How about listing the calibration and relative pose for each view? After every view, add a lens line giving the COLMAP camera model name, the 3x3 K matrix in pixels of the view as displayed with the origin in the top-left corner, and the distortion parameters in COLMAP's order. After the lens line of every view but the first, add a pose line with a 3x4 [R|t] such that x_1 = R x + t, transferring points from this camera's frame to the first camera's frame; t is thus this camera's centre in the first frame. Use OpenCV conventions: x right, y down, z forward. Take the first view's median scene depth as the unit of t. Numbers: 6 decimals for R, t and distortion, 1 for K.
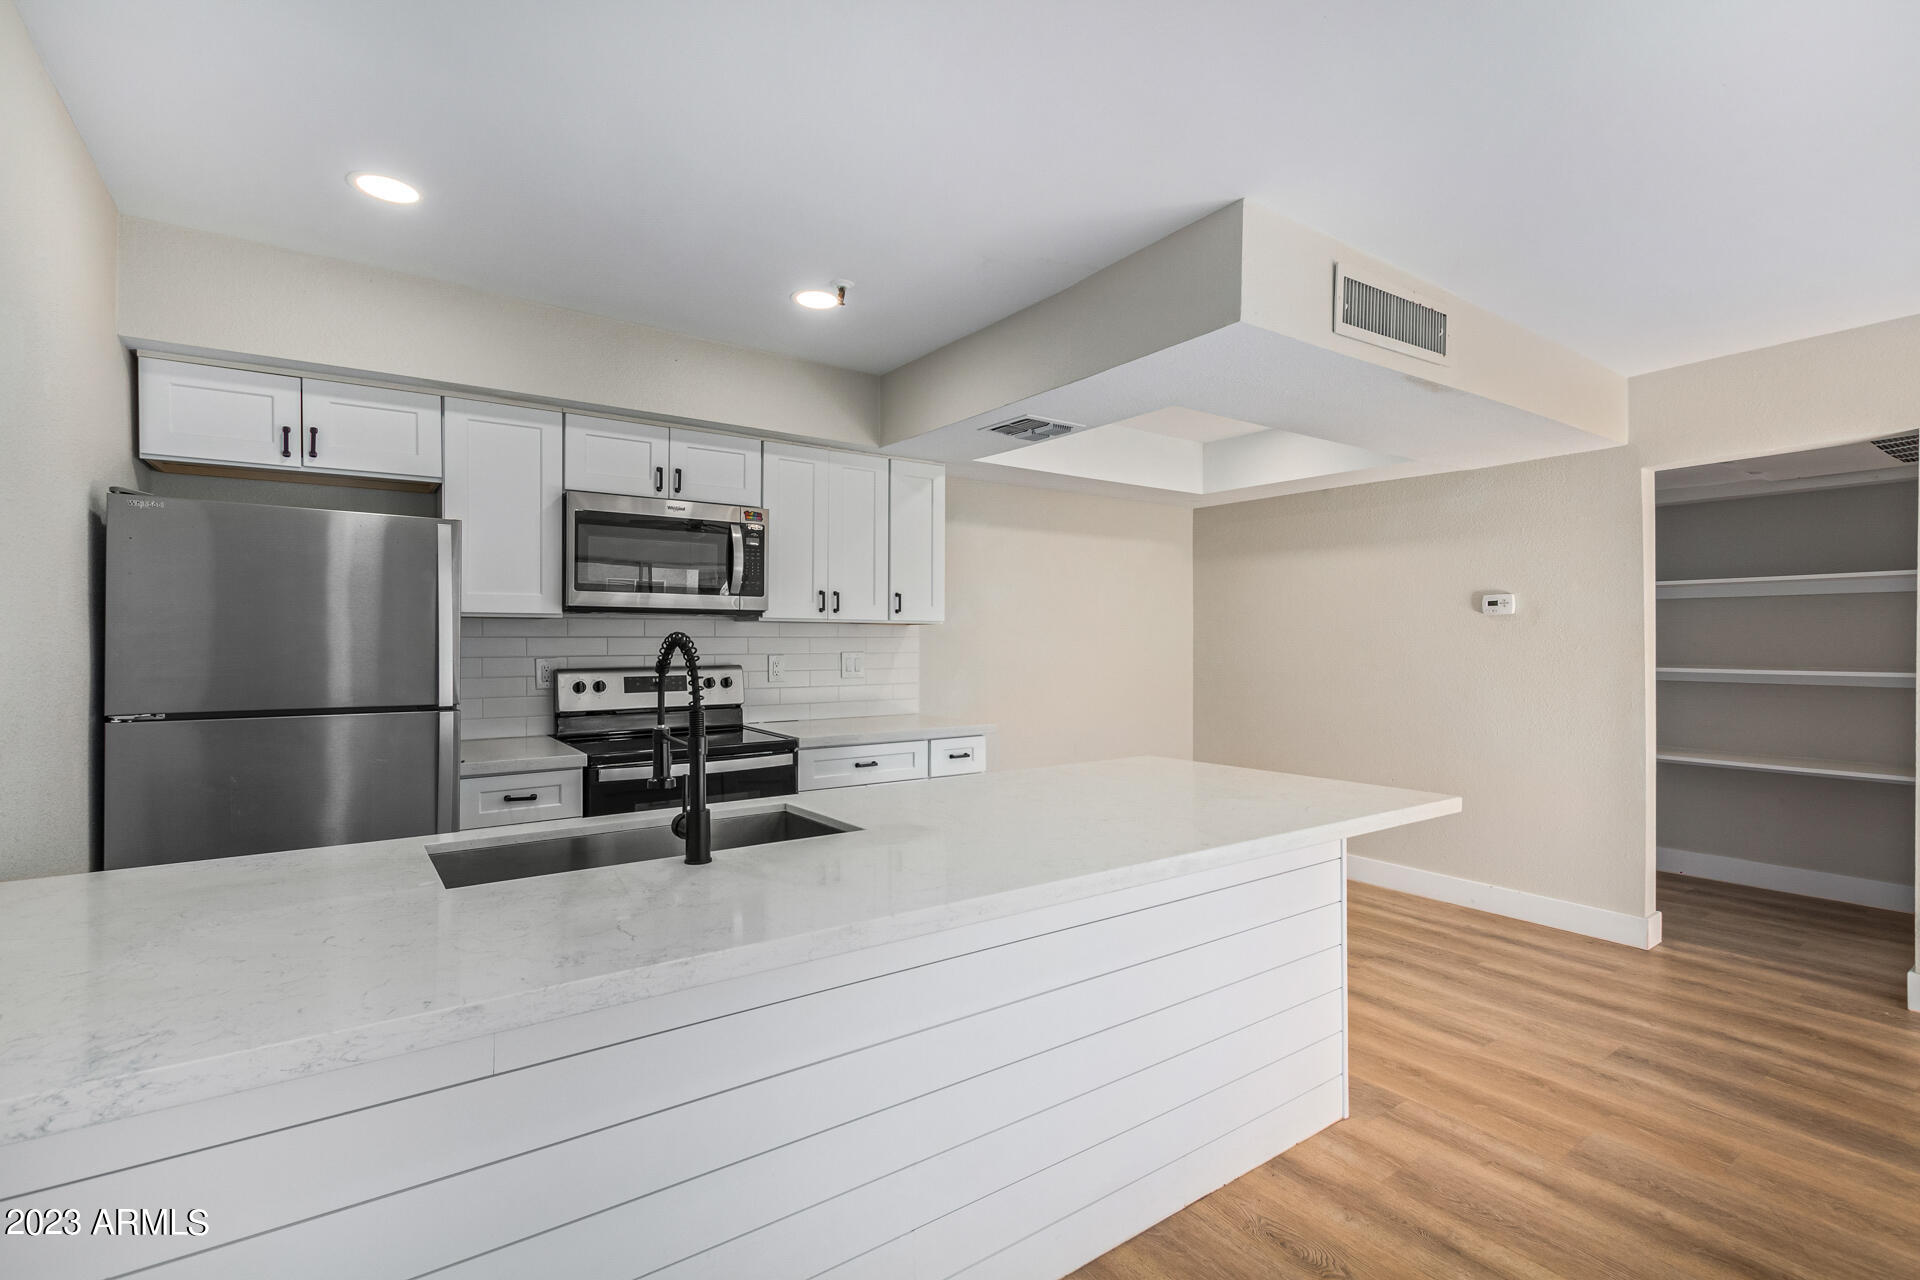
lens RADIAL K [[878.3, 0, 961.9], [0, 878.3, 639.1], [0, 0, 1]] dist [0.006538, -0.003843]
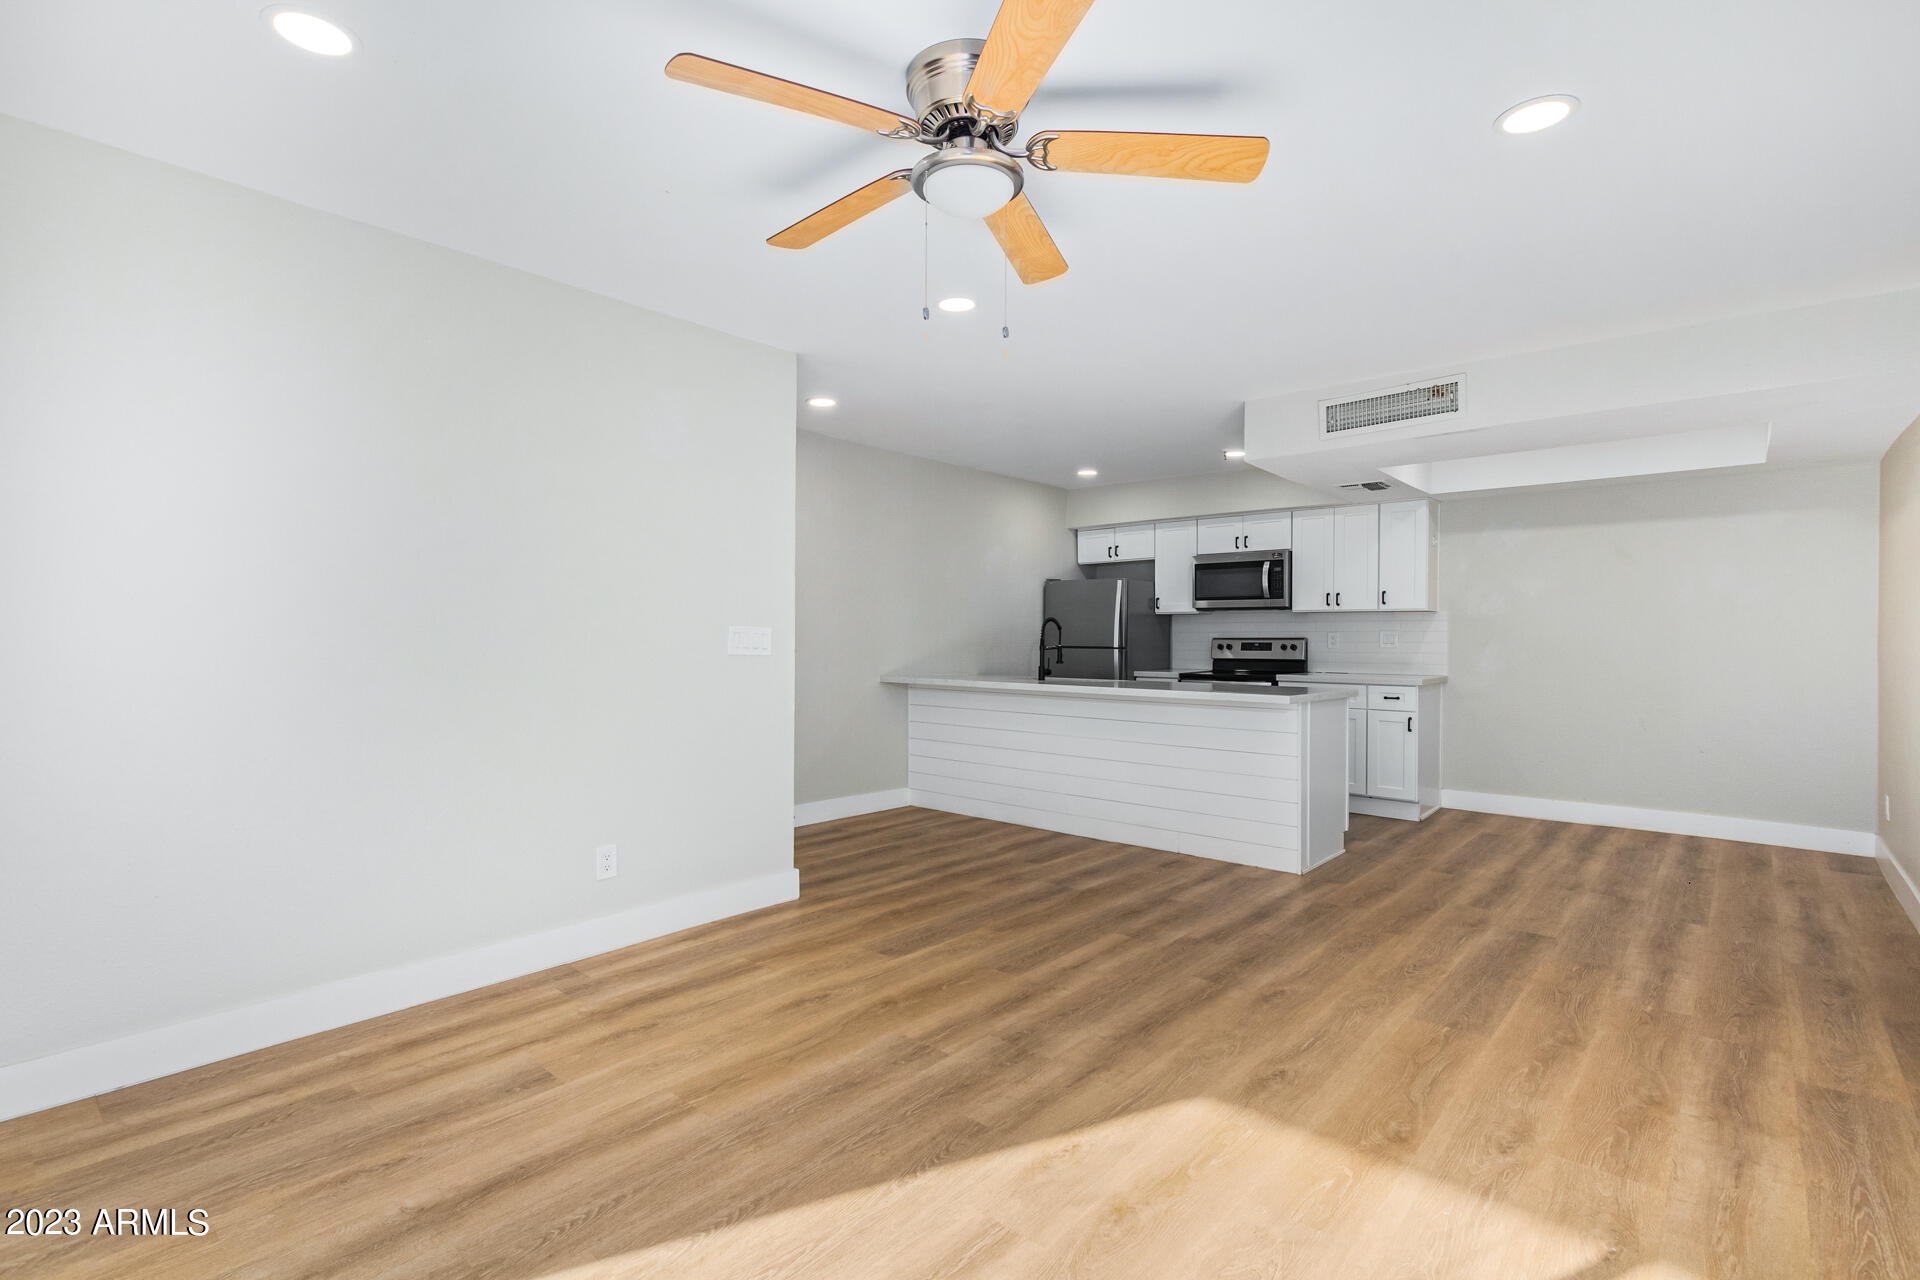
lens RADIAL K [[878.3, 0, 962.7], [0, 878.3, 642.6], [0, 0, 1]] dist [0.006538, -0.003843]
pose [[0.238536, 0.004189, -0.971125, 1.429245], [-0.001733, 0.999991, 0.003888, 0.037913], [0.971132, 0.000756, 0.238541, -0.081480]]
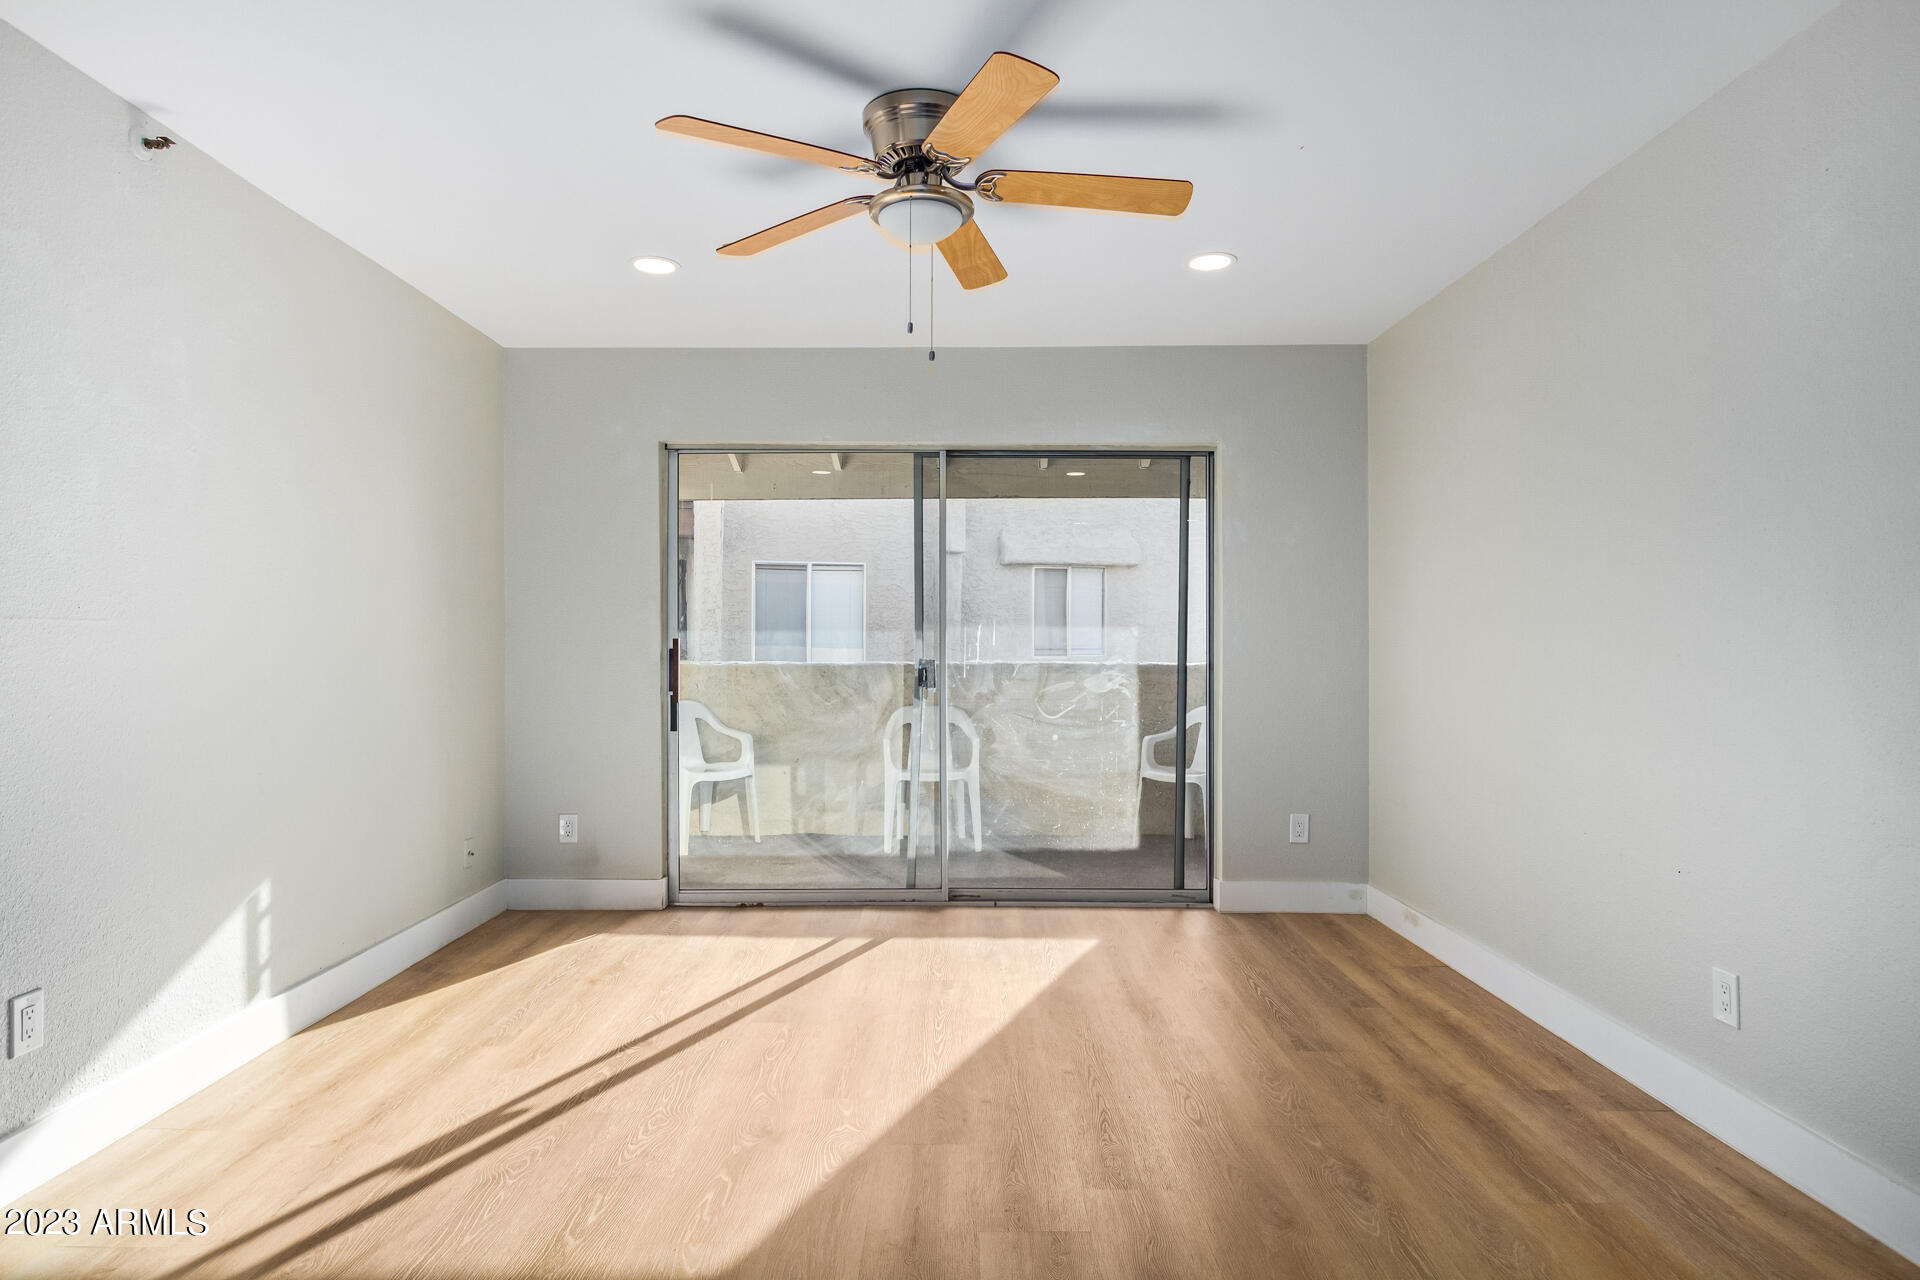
lens RADIAL K [[1080.8, 0, 961.1], [0, 1080.8, 642.4], [0, 0, 1]] dist [0.013786, -0.002262]
pose [[-0.826062, -0.002005, 0.563576, 0.430255], [-0.002508, 0.999997, -0.000119, 0.043128], [-0.563574, -0.001511, -0.826064, 0.662979]]
